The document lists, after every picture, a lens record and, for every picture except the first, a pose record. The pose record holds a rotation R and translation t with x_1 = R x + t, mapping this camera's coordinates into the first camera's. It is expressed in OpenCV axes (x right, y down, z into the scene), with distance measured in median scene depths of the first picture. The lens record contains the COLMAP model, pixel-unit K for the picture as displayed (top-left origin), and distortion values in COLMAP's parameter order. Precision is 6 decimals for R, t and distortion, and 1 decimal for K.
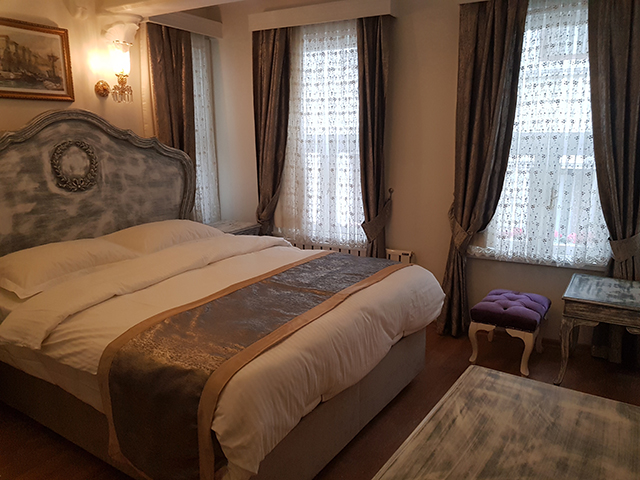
lens RADIAL K [[491.0, 0, 319.3], [0, 491.0, 240.4], [0, 0, 1]] dist [-0.038666, 0.010770]
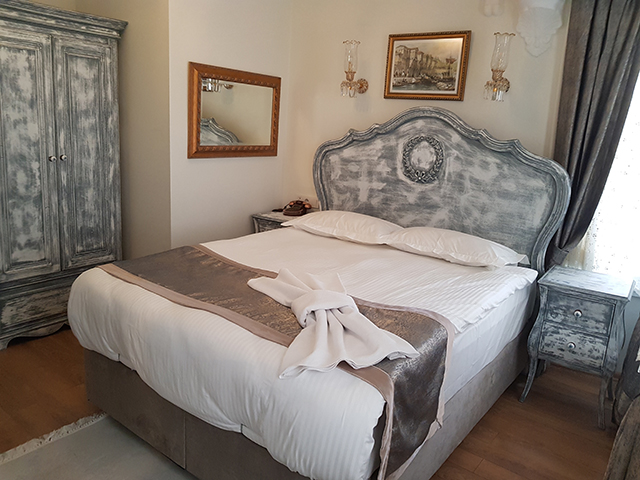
lens RADIAL K [[491.0, 0, 319.2], [0, 491.0, 238.8], [0, 0, 1]] dist [-0.038666, 0.010770]
pose [[-0.086838, 0.231078, -0.969052, 0.619312], [-0.265824, 0.932084, 0.246083, -0.194563], [0.960103, 0.278967, -0.019515, 0.844874]]
